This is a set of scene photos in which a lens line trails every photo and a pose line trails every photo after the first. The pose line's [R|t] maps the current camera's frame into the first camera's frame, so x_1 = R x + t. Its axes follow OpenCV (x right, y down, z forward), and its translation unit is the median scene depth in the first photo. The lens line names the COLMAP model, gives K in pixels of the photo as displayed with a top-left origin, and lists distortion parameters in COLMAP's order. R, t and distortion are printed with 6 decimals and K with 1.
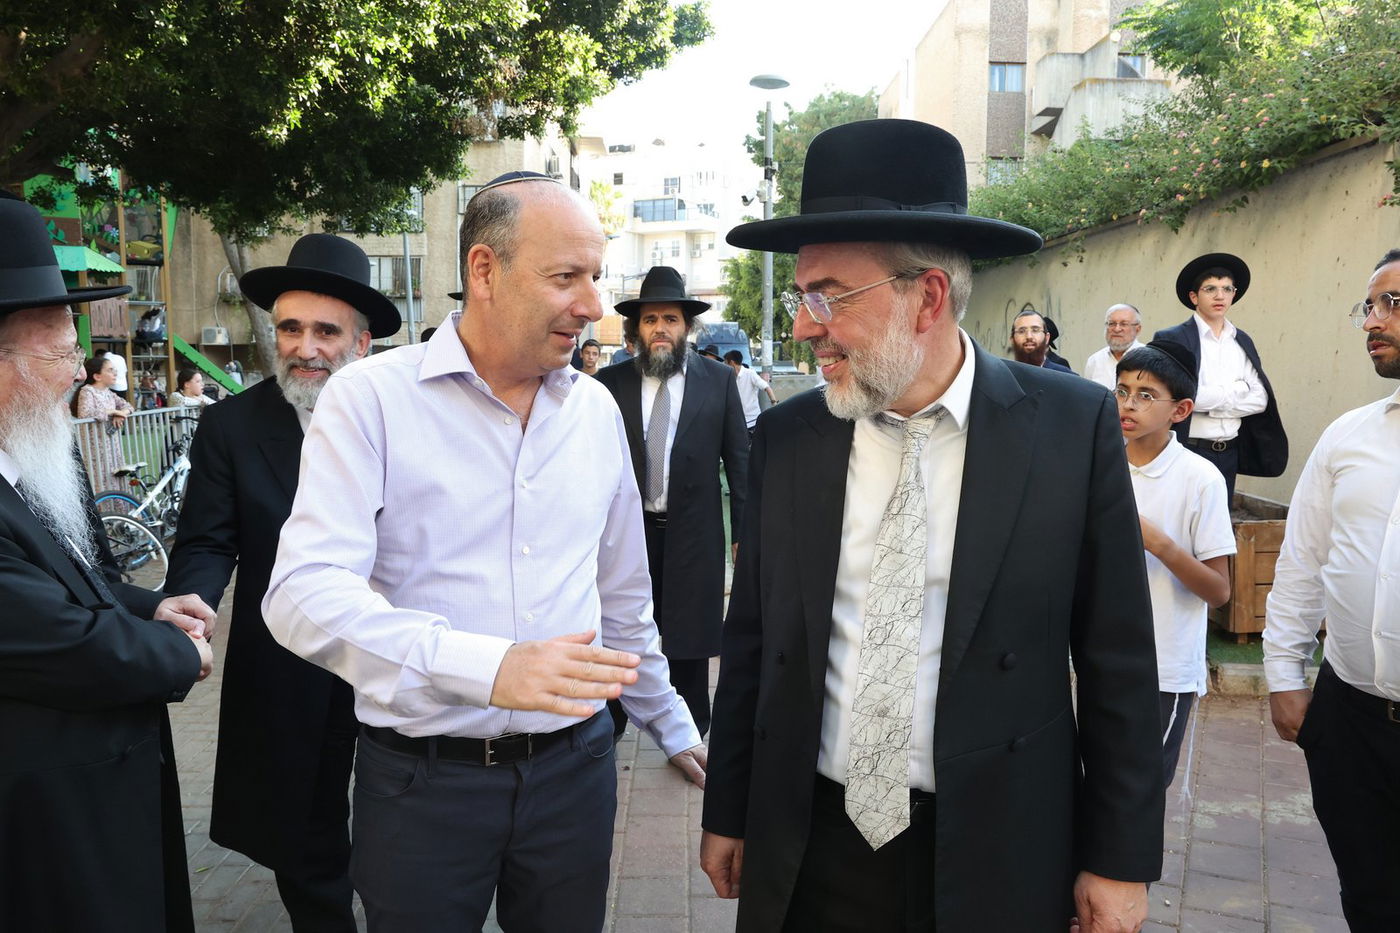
lens RADIAL K [[1000.0, 0, 704.7], [0, 1000.0, 459.4], [0, 0, 1]] dist [-0.052197, -0.000443]
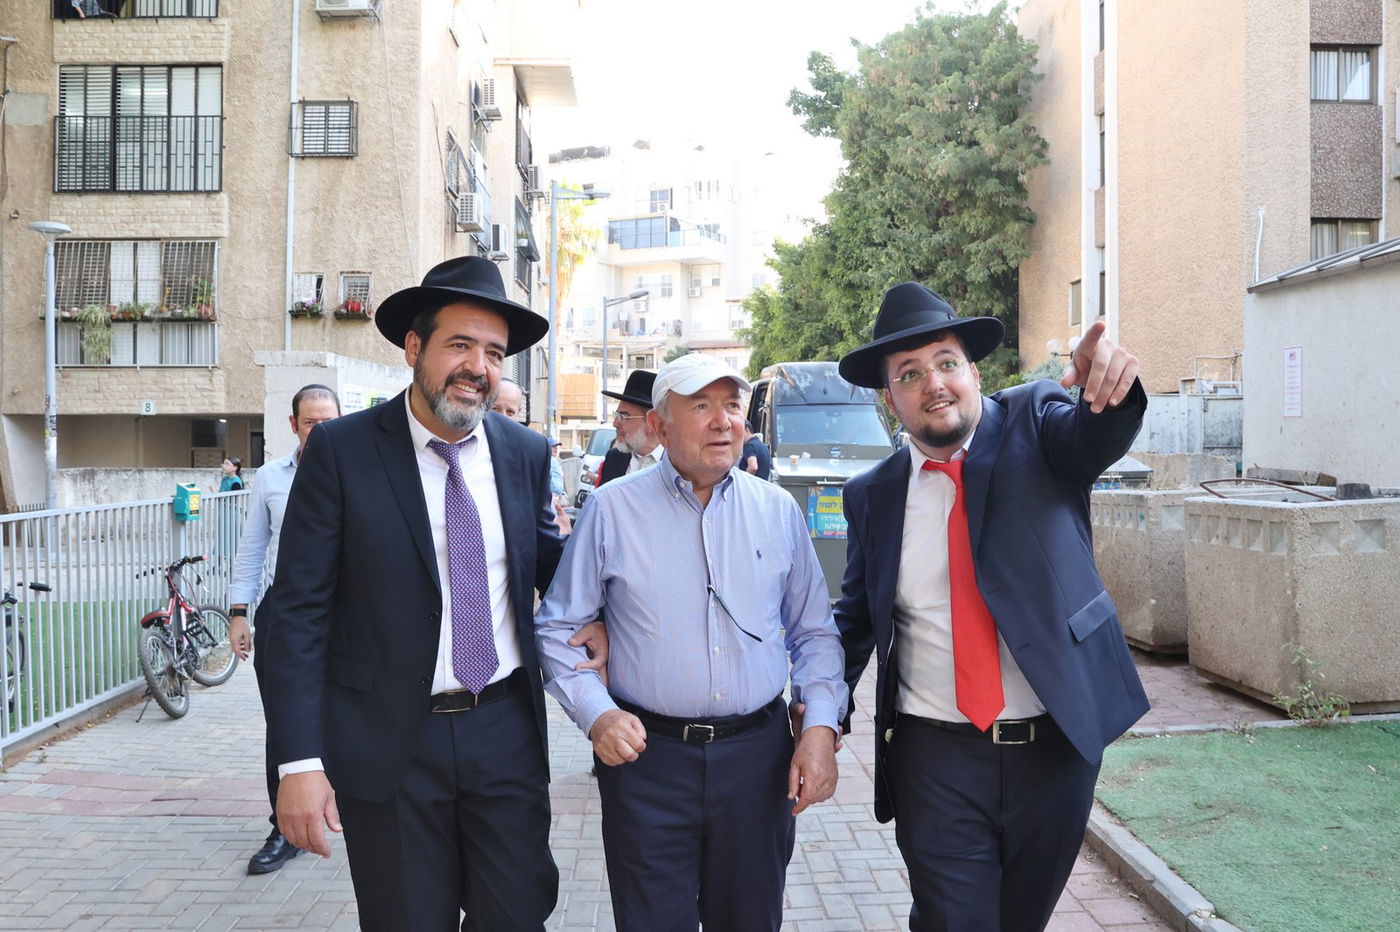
lens RADIAL K [[1000.0, 0, 689.0], [0, 1000.0, 463.3], [0, 0, 1]] dist [-0.052197, -0.000443]
pose [[0.999613, -0.009954, 0.025966, -0.033533], [0.011838, 0.997228, -0.073461, -0.028968], [-0.025163, 0.073740, 0.996960, 0.287942]]
